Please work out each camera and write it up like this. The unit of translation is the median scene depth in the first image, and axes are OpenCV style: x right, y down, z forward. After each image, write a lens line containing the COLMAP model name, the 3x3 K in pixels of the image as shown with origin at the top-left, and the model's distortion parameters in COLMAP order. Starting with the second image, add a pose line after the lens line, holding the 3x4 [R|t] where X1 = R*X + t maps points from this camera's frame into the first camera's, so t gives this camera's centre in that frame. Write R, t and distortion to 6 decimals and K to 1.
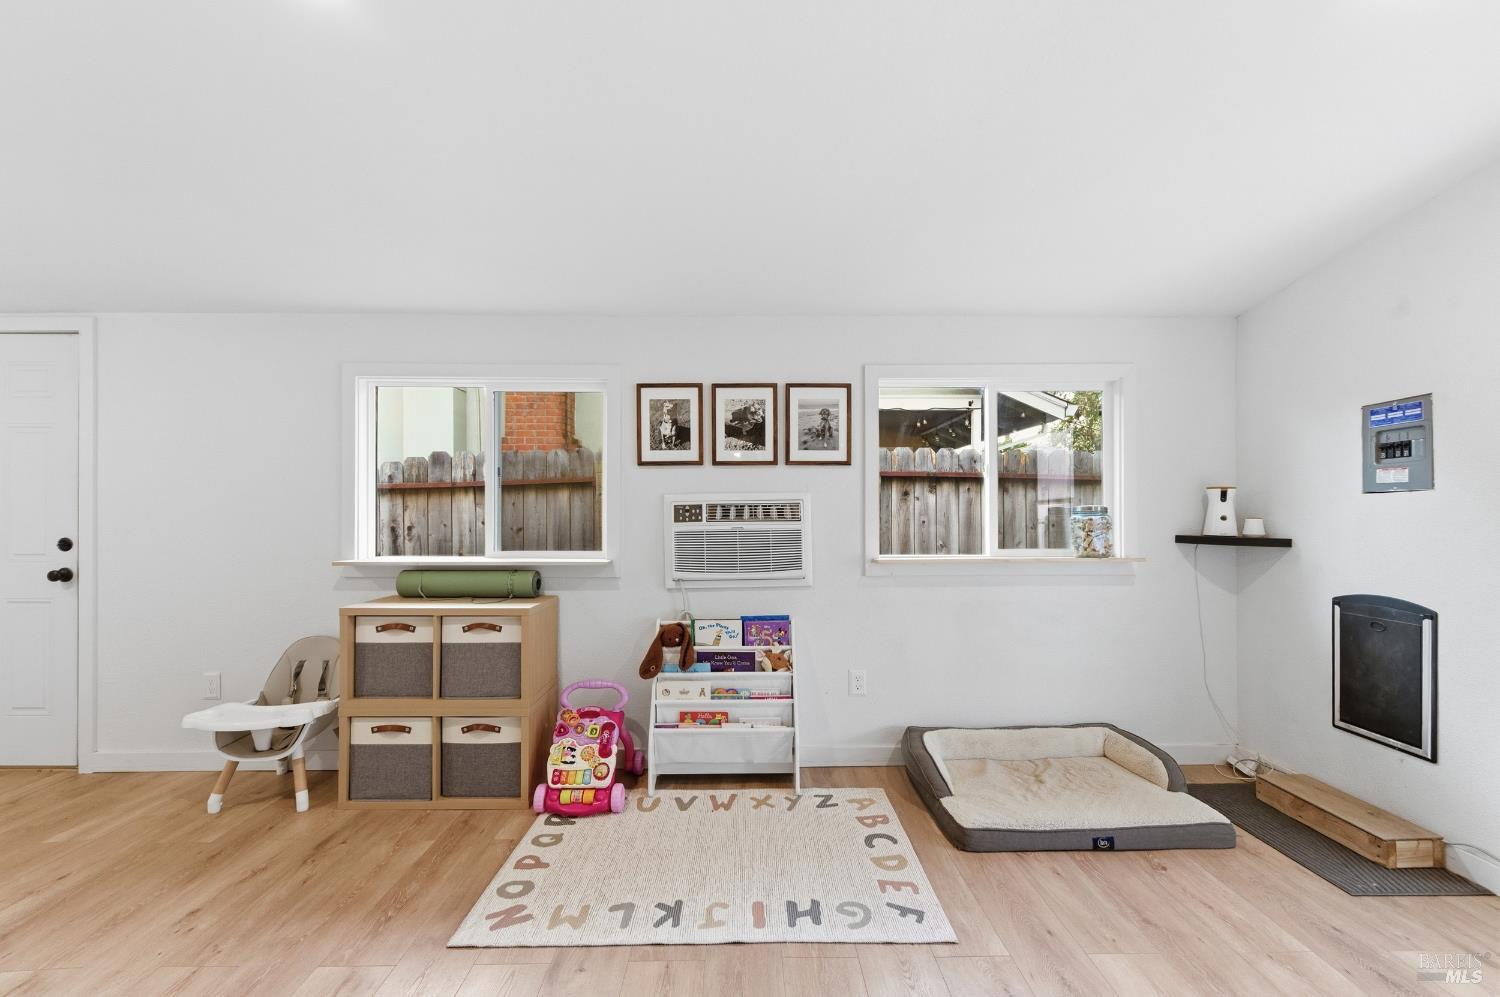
lens RADIAL K [[588.6, 0, 747.7], [0, 588.6, 505.8], [0, 0, 1]] dist [0.006936, -0.001396]
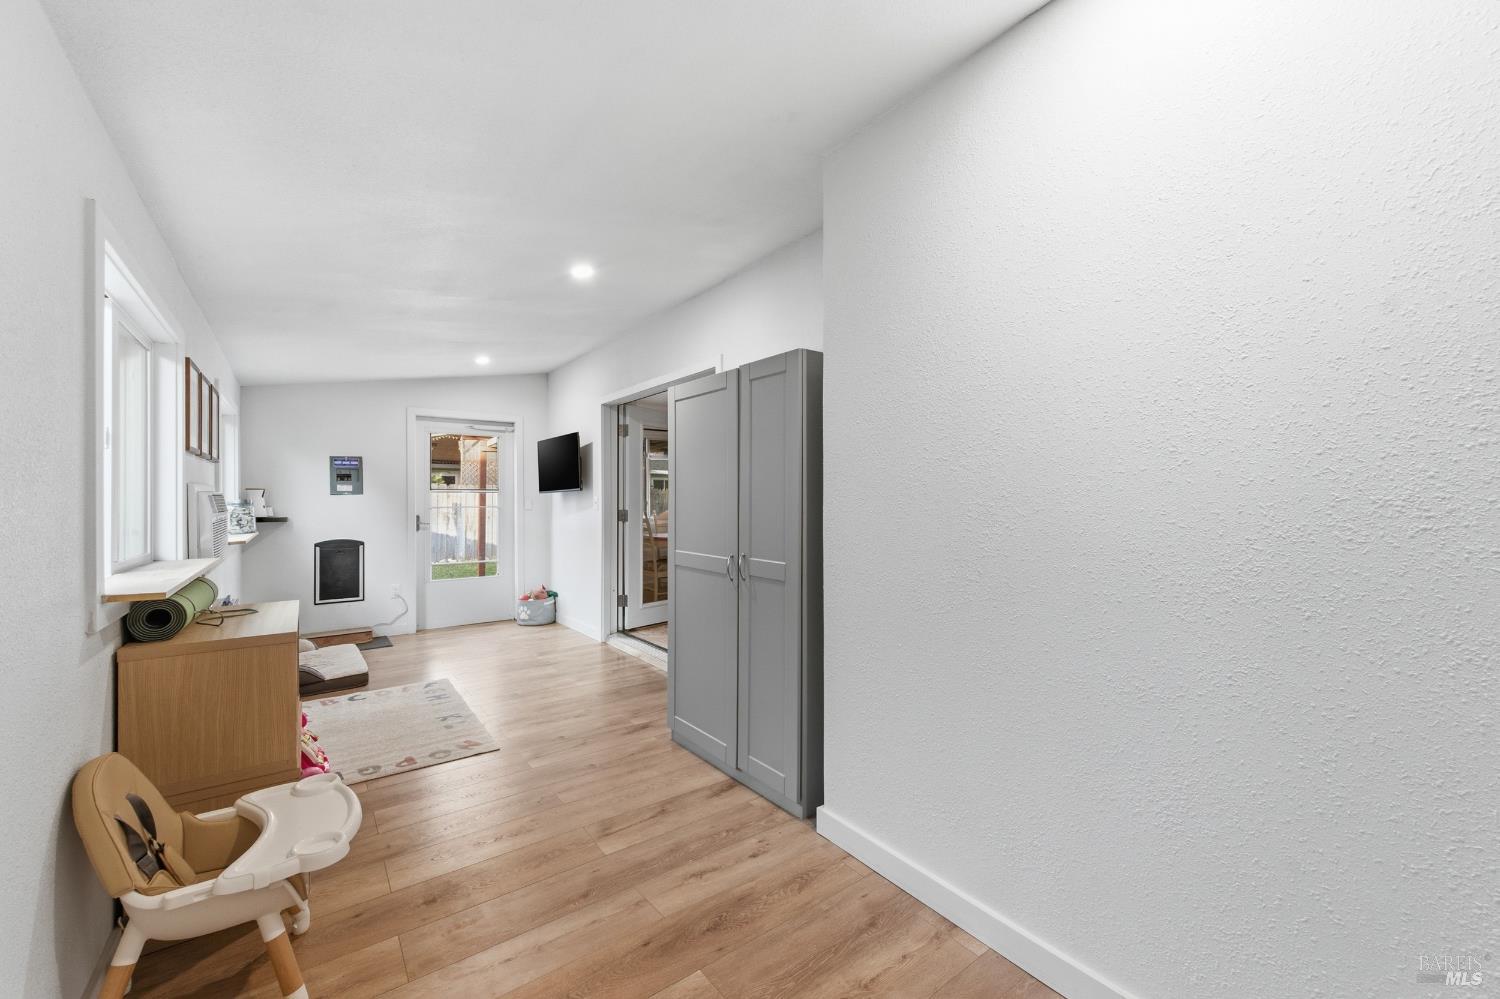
lens RADIAL K [[595.7, 0, 752.0], [0, 595.7, 500.7], [0, 0, 1]] dist [0.010776, 0.000023]
pose [[-0.593611, 0.005529, 0.804733, -1.820406], [-0.002317, 0.999961, -0.008580, 0.017116], [-0.804749, -0.006958, -0.593575, 1.111316]]
